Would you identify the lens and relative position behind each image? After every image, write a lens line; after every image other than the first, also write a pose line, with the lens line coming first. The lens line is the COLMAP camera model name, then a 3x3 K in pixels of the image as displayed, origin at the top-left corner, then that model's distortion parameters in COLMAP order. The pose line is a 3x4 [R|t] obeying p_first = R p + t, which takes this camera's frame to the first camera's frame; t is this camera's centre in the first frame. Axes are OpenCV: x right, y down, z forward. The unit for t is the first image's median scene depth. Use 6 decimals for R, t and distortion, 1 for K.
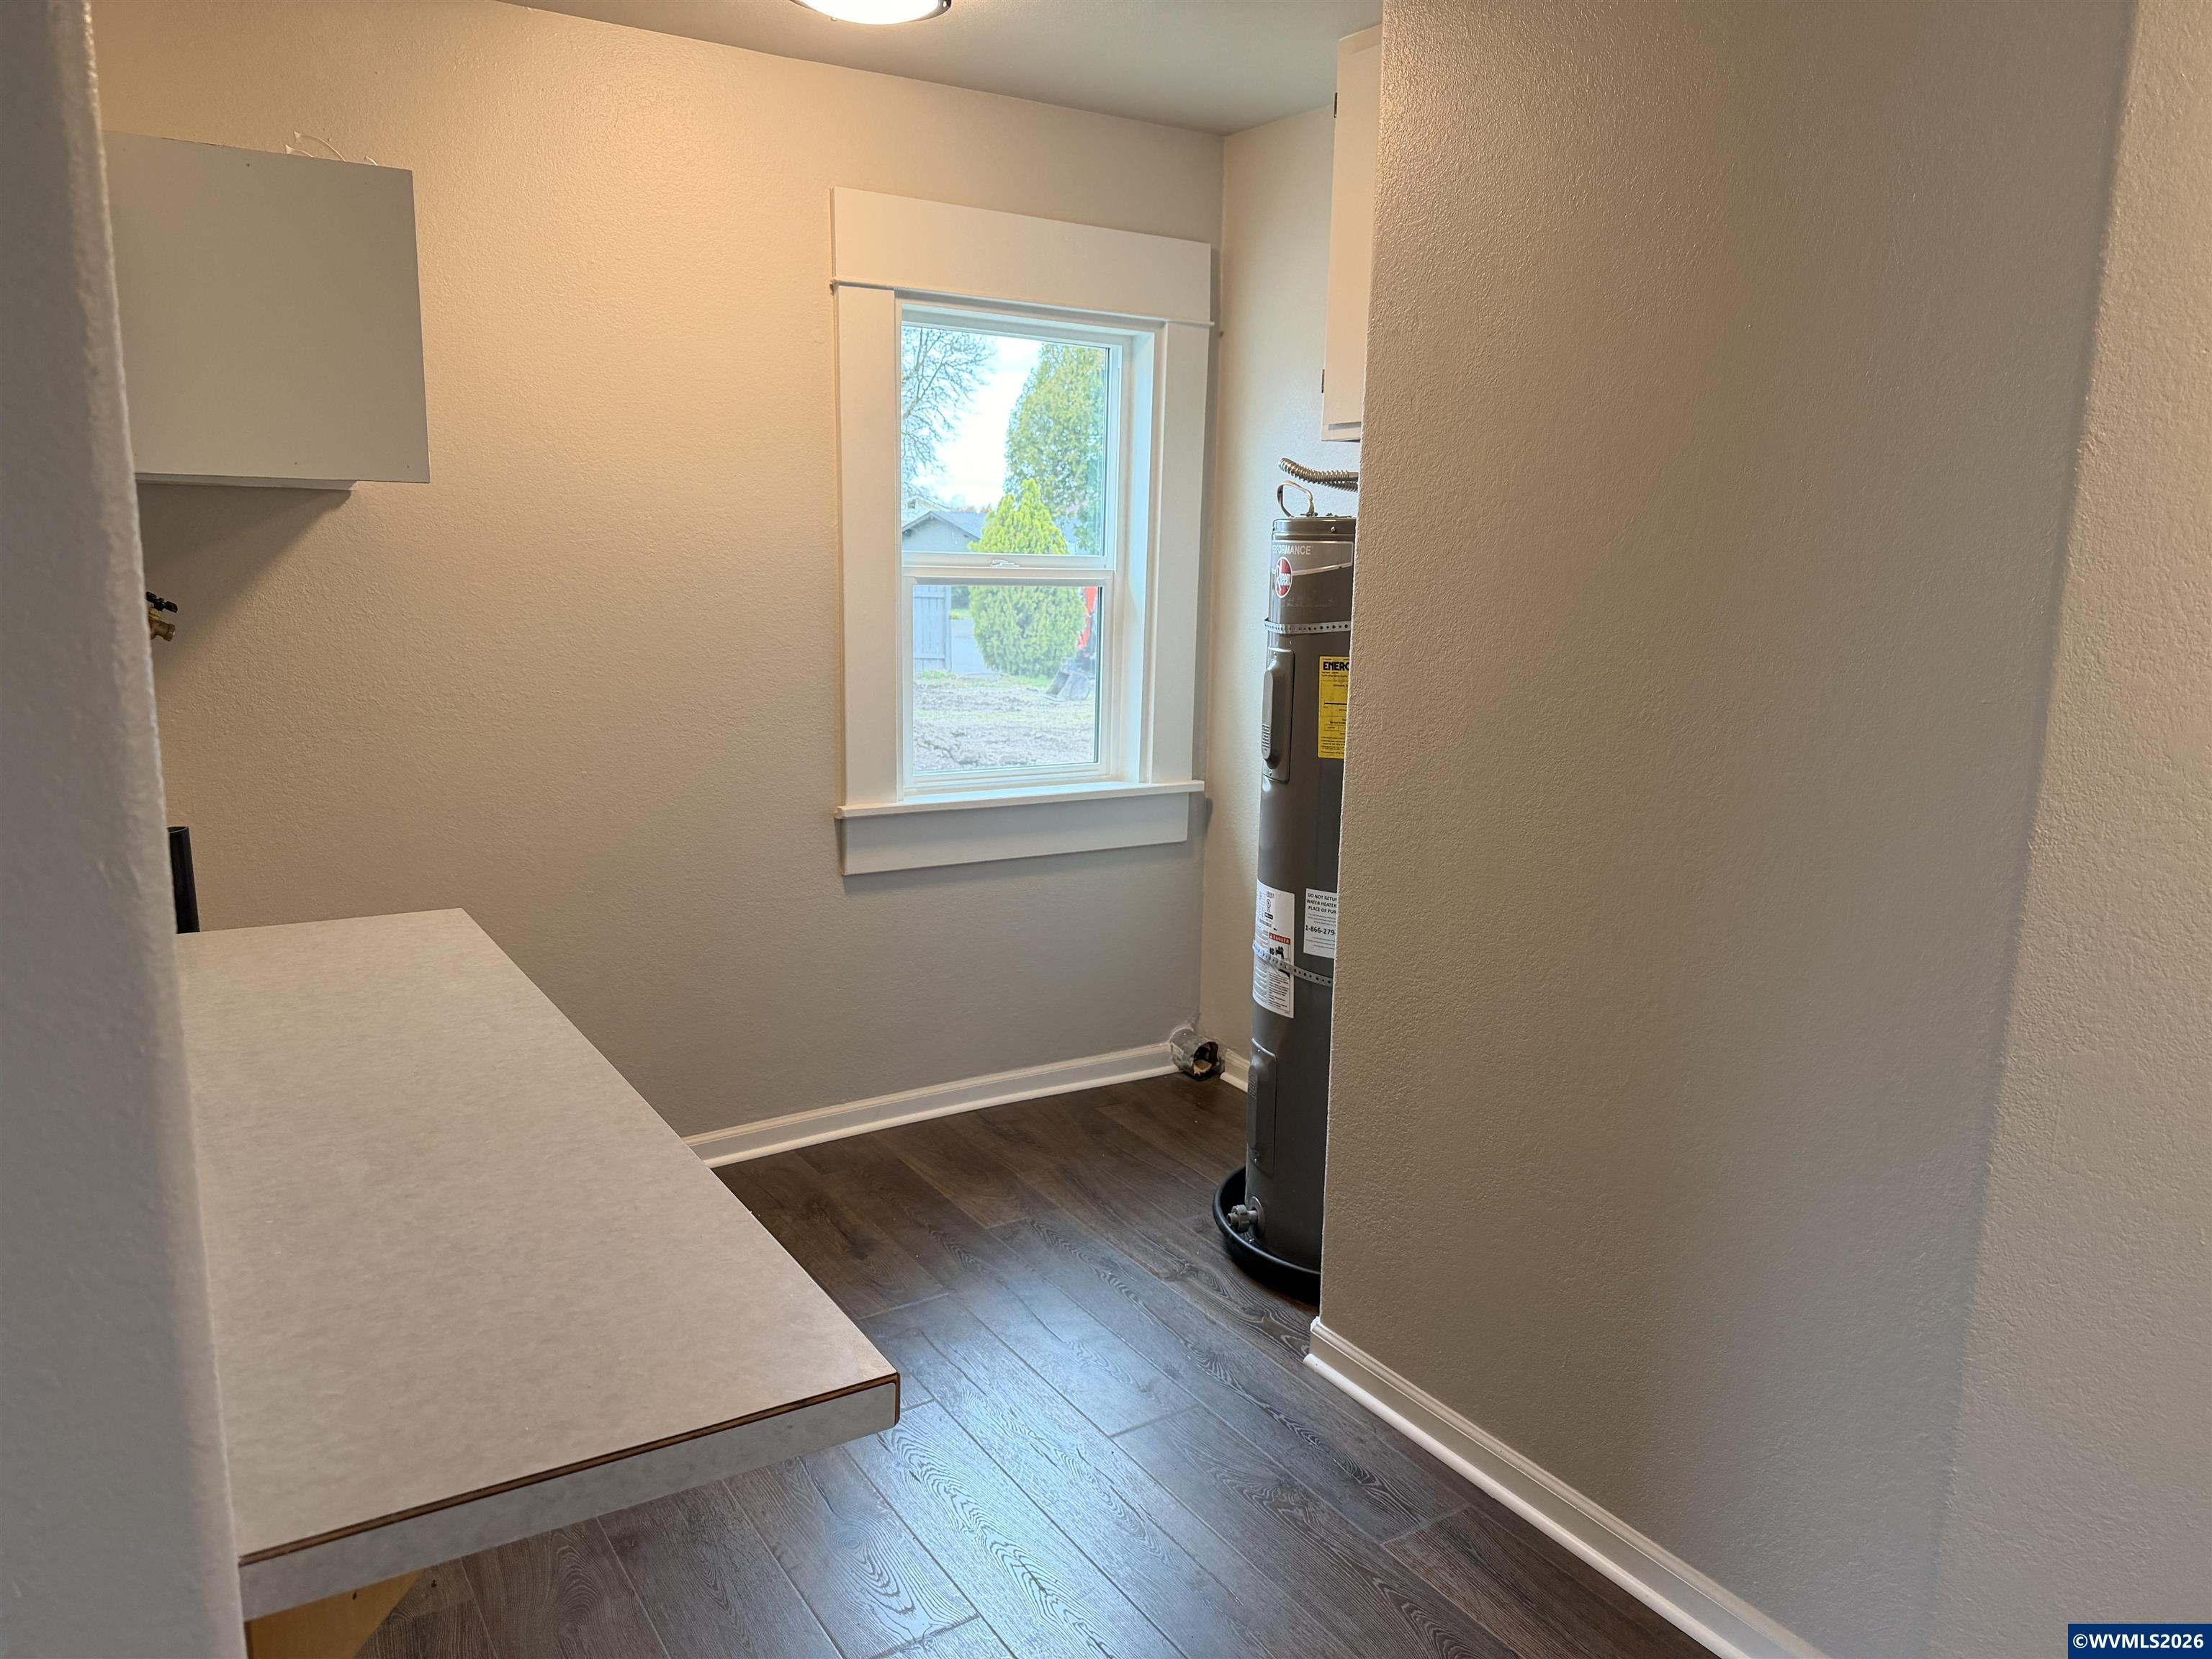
lens RADIAL K [[1543.9, 0, 1105.2], [0, 1543.9, 835.9], [0, 0, 1]] dist [0.028931, -0.034503]
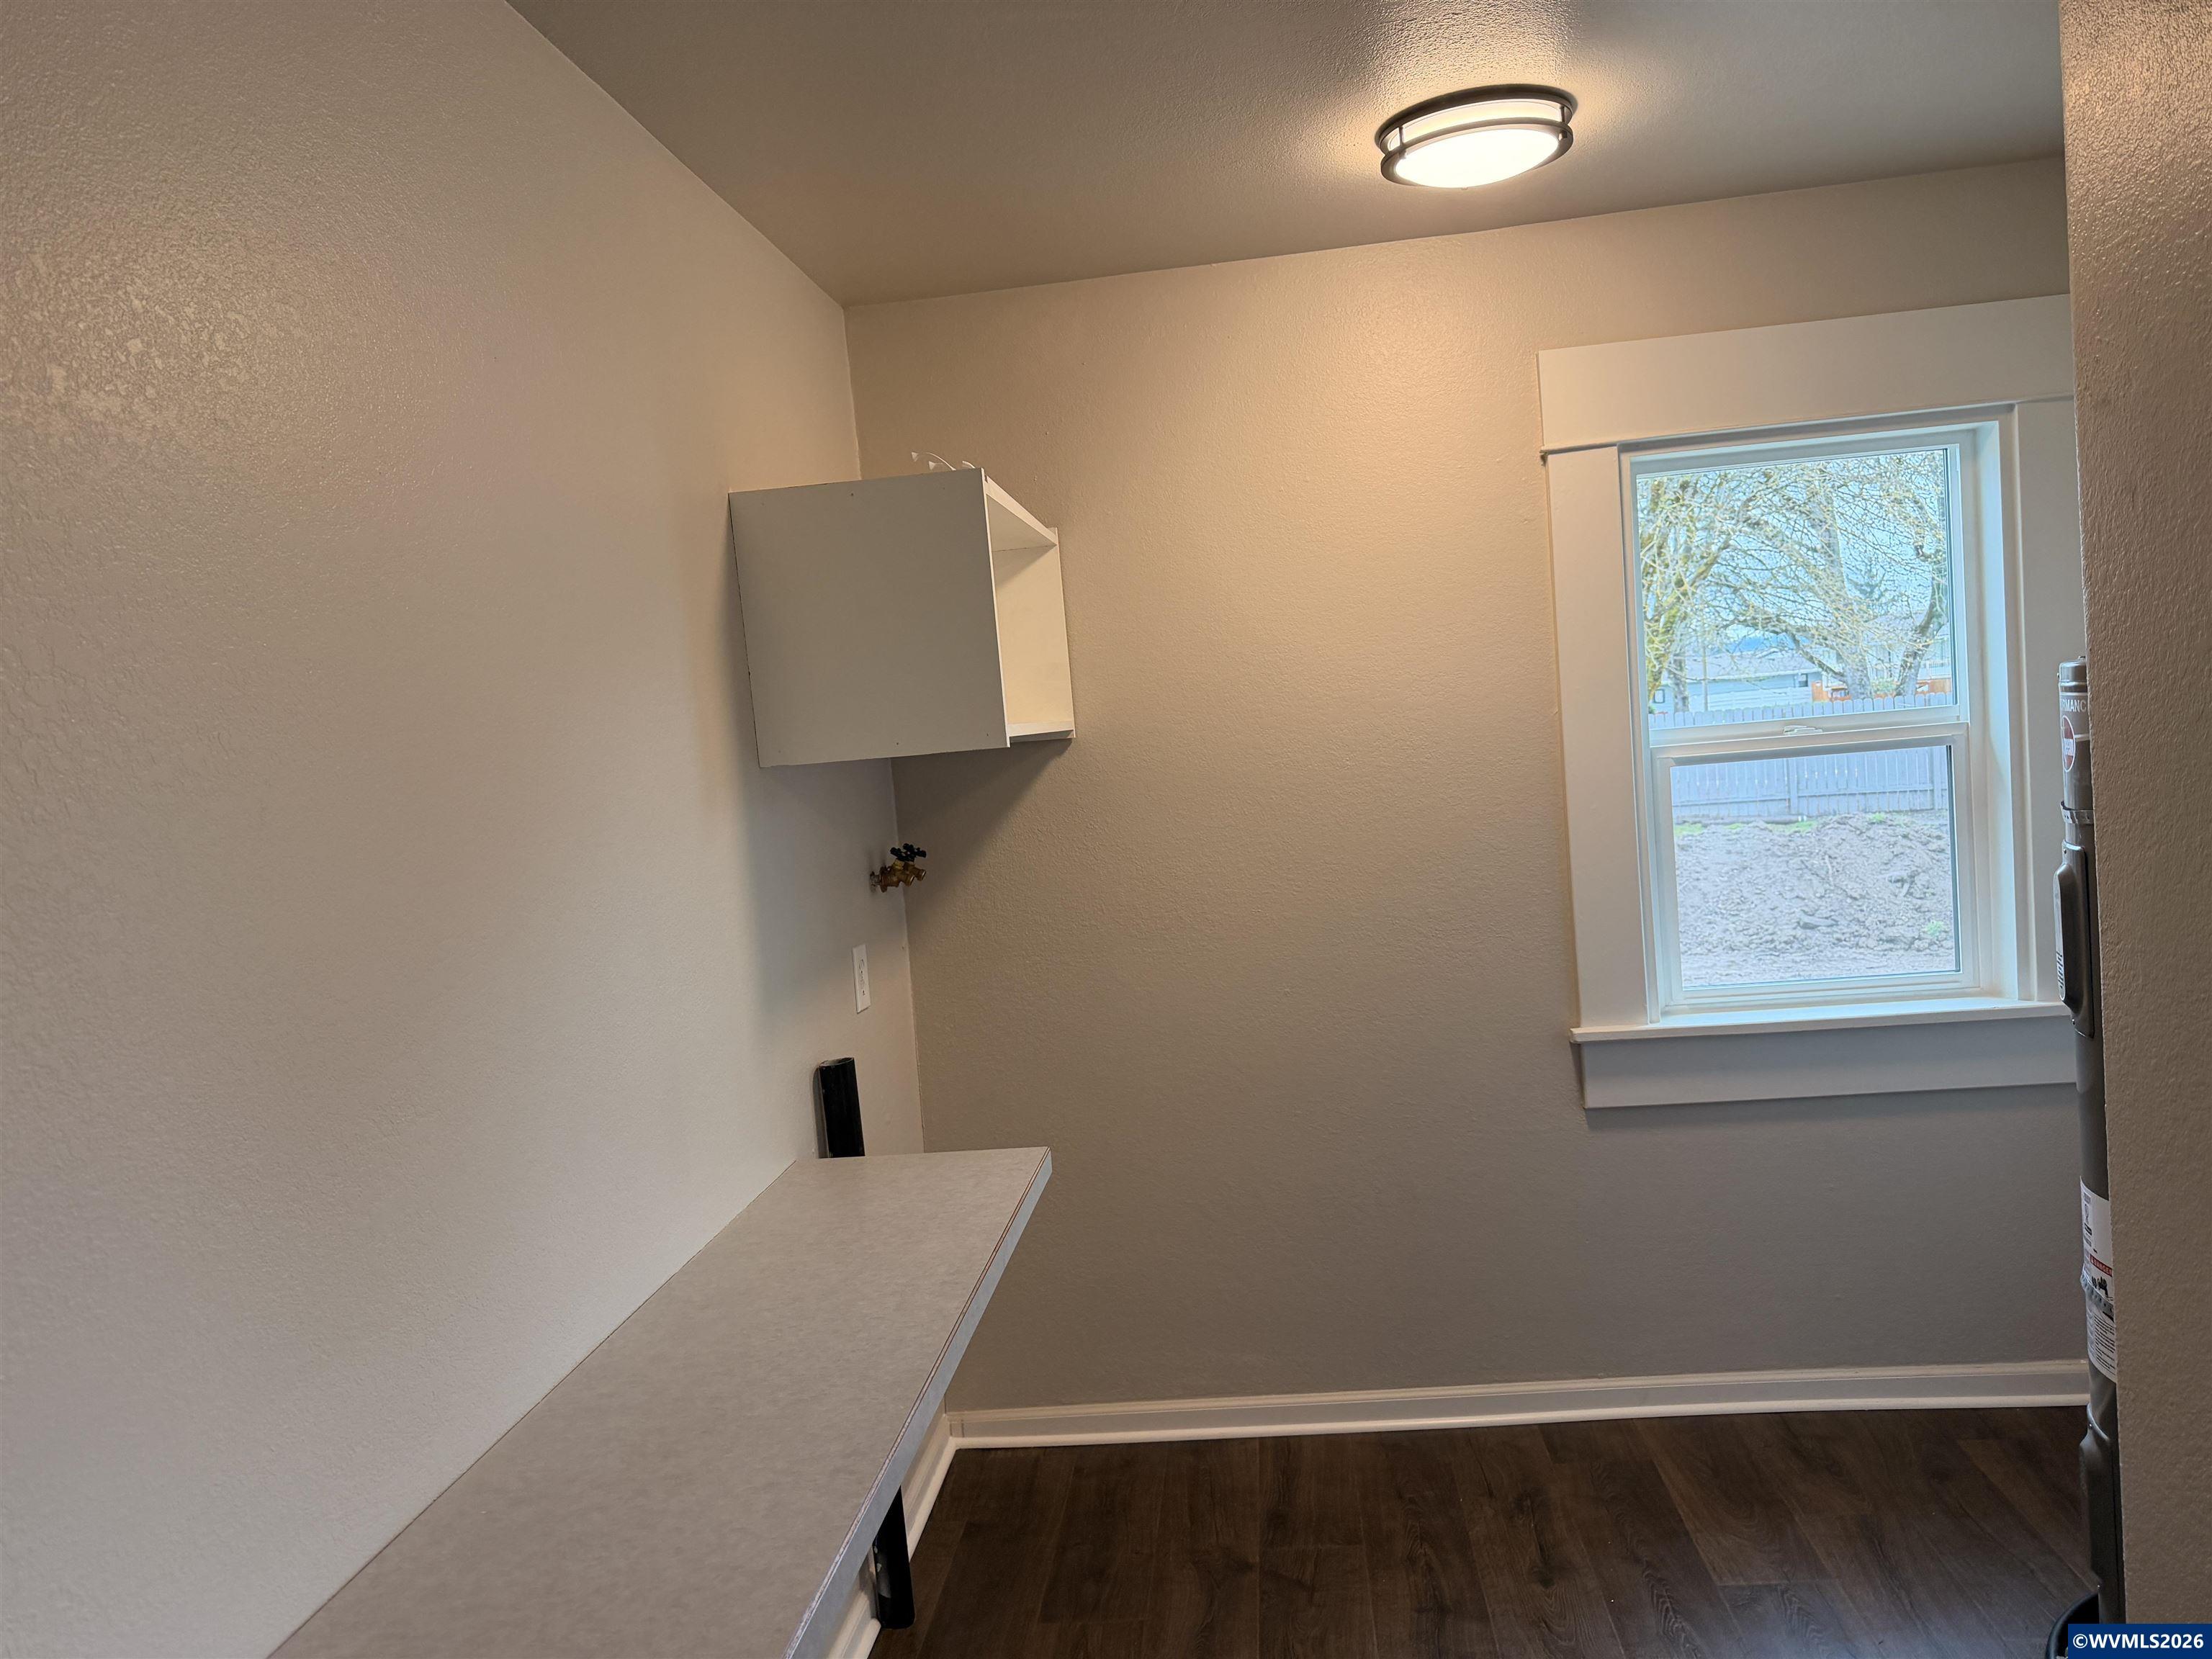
lens RADIAL K [[1543.9, 0, 1106.2], [0, 1543.9, 822.2], [0, 0, 1]] dist [0.028931, -0.034503]
pose [[0.771754, -0.048849, -0.634042, 0.186807], [-0.014608, 0.995420, -0.094473, -0.049287], [0.635753, 0.082172, 0.767506, 0.150051]]
